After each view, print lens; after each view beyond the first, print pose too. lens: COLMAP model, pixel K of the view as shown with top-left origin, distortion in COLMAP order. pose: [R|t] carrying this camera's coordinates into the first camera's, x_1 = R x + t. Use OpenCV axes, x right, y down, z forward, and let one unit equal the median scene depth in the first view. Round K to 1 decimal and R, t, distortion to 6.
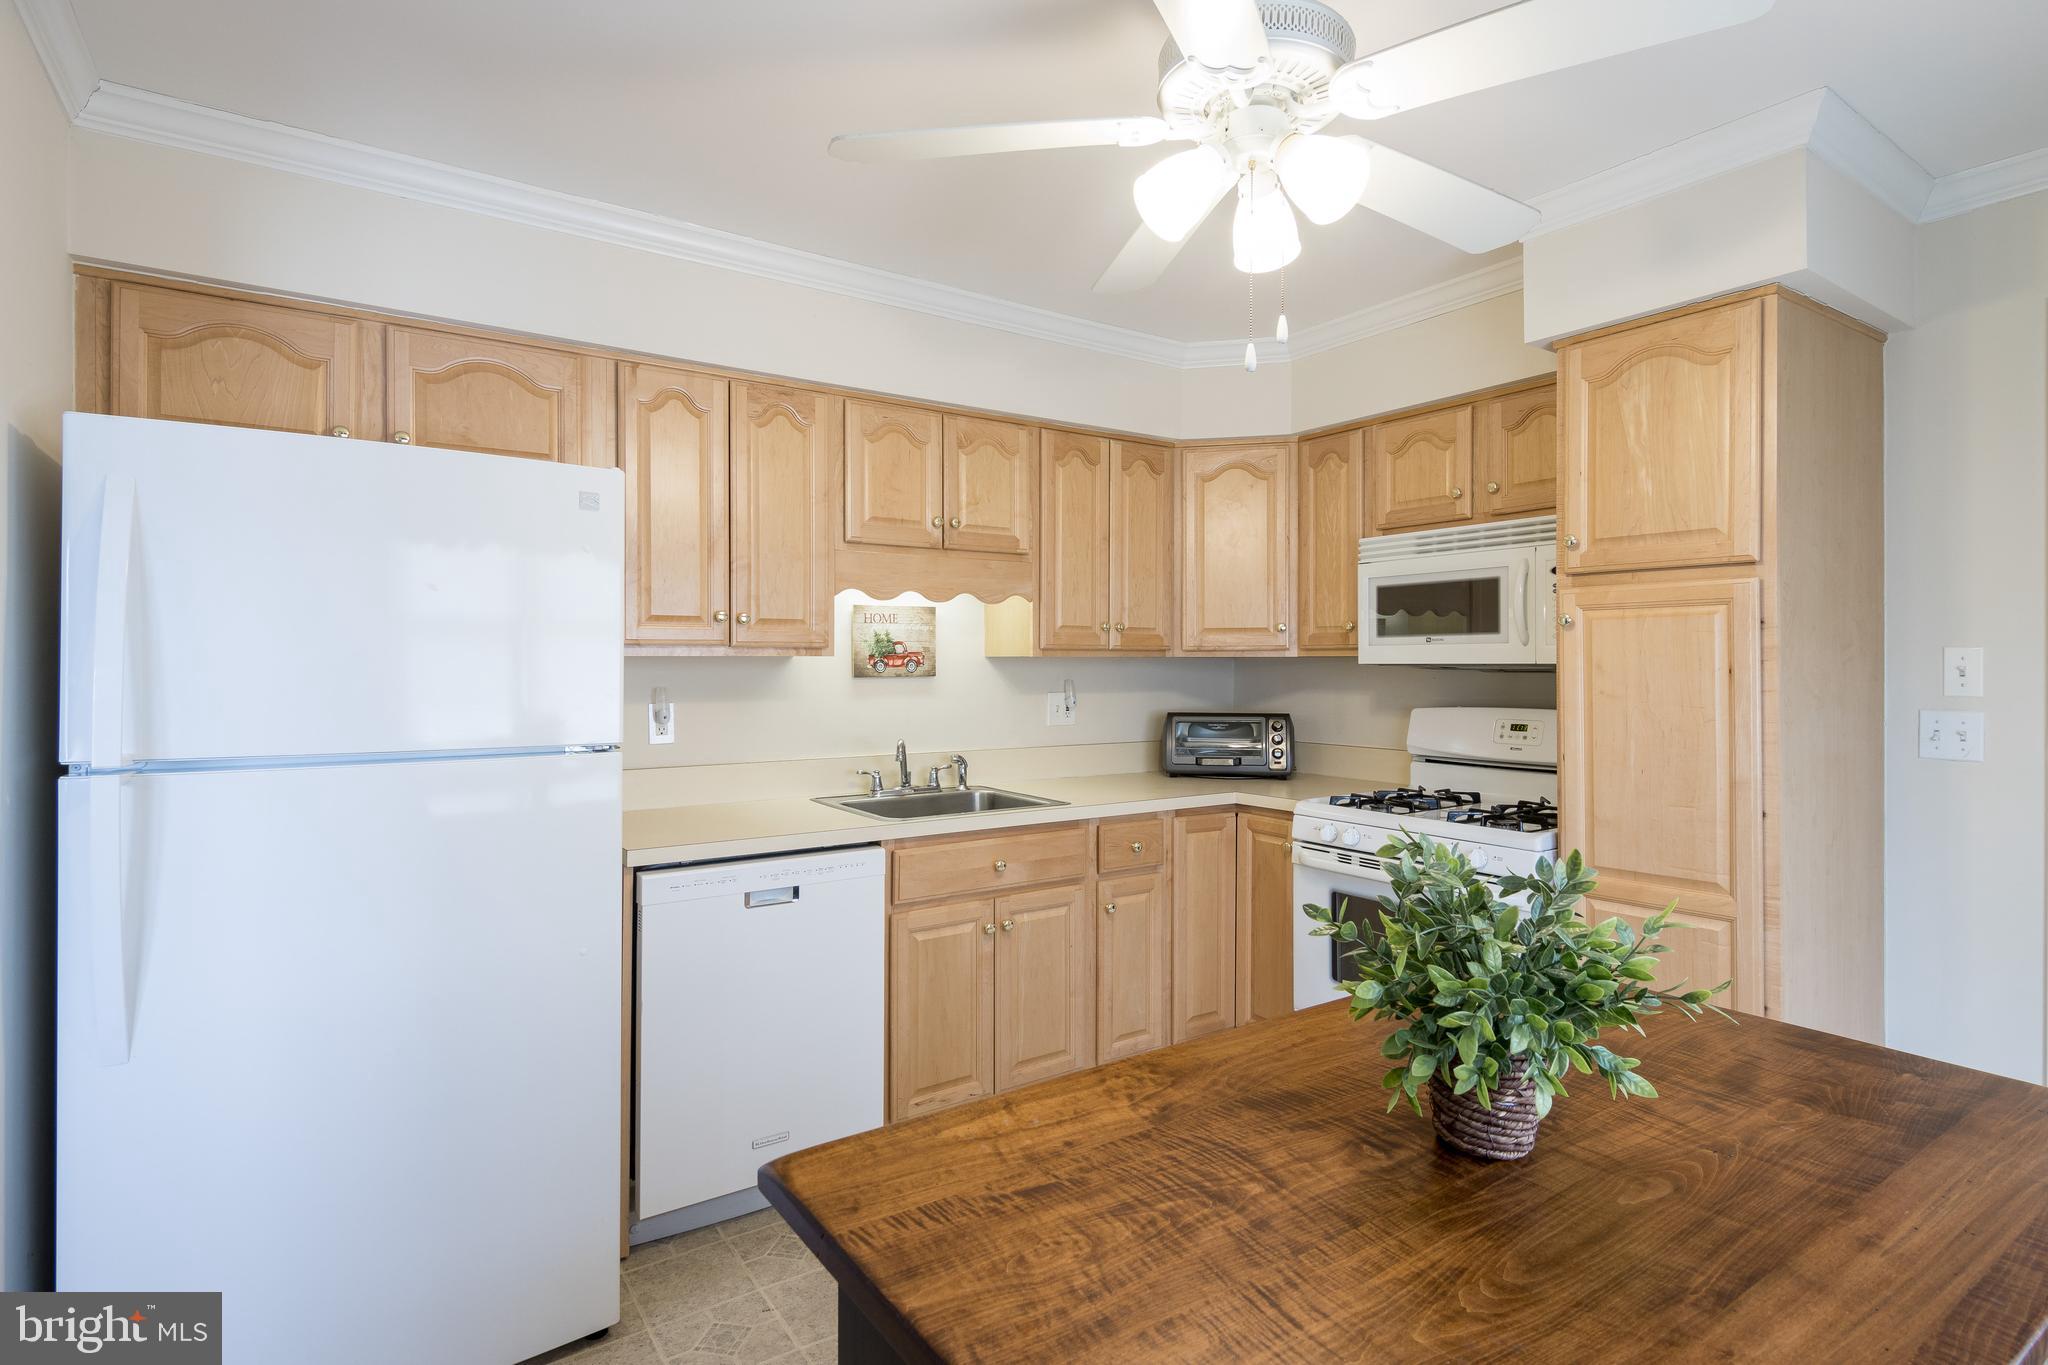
lens RADIAL K [[1019.0, 0, 1021.0], [0, 1019.0, 663.5], [0, 0, 1]] dist [0.026505, -0.019957]
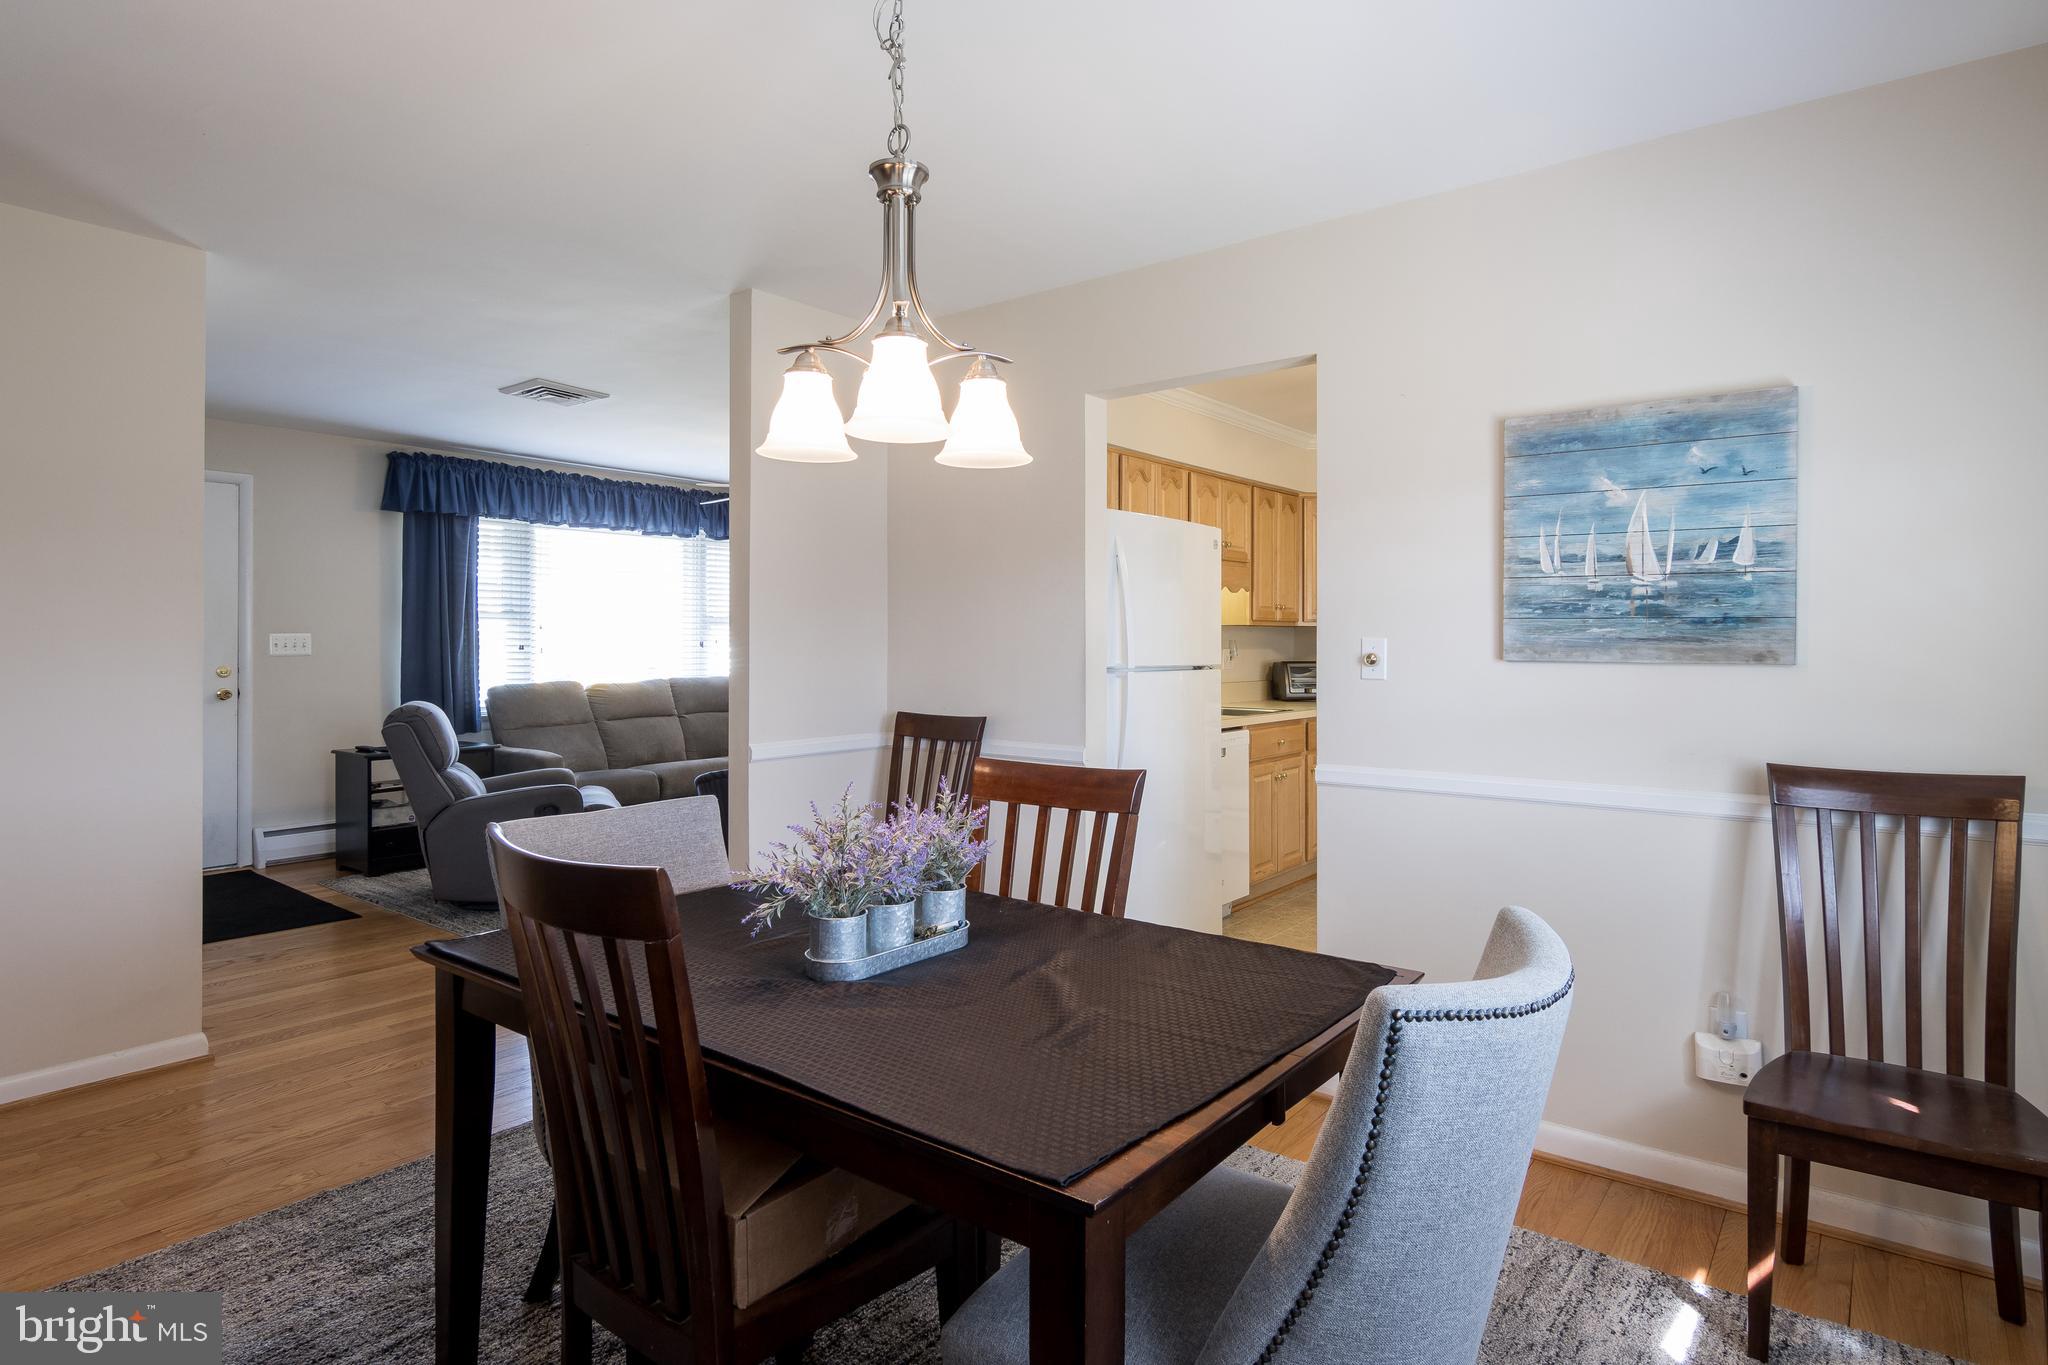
lens RADIAL K [[1098.5, 0, 1043.2], [0, 1098.5, 642.6], [0, 0, 1]] dist [0.000381, 0.000075]
pose [[0.947338, -0.000140, 0.320235, -0.905329], [-0.000116, 1.000000, 0.000782, 0.021236], [-0.320235, -0.000778, 0.947338, -0.593778]]
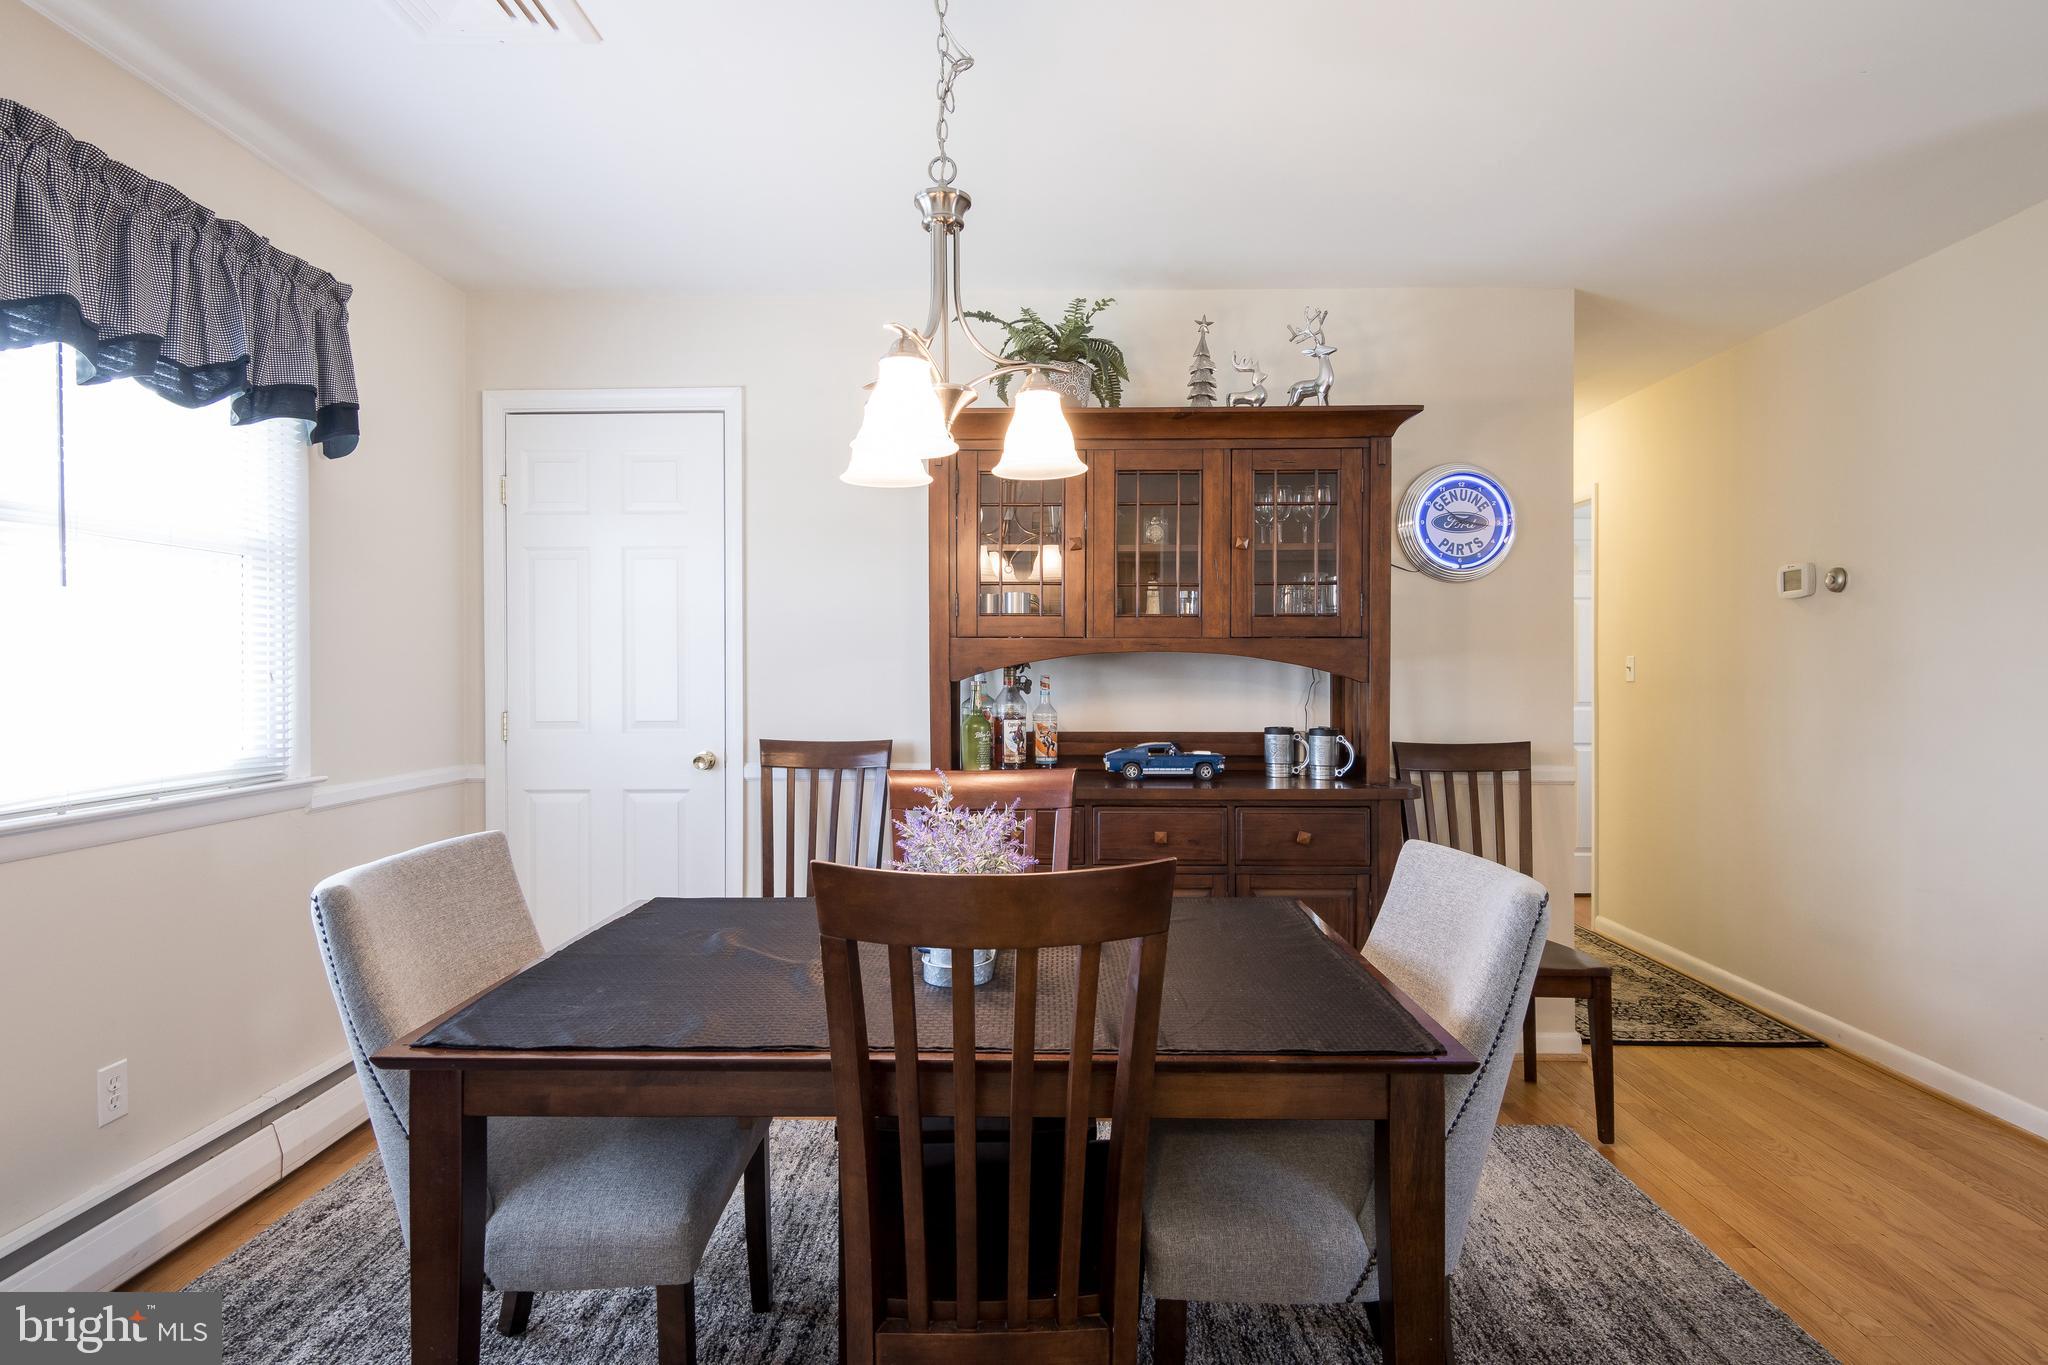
lens RADIAL K [[1087.3, 0, 1020.6], [0, 1087.3, 675.5], [0, 0, 1]] dist [0.002843, 0.000428]
pose [[-0.572314, 0.002286, -0.820032, -0.364781], [0.001580, 0.999997, 0.001686, 0.033366], [0.820033, -0.000331, -0.572316, 0.294695]]
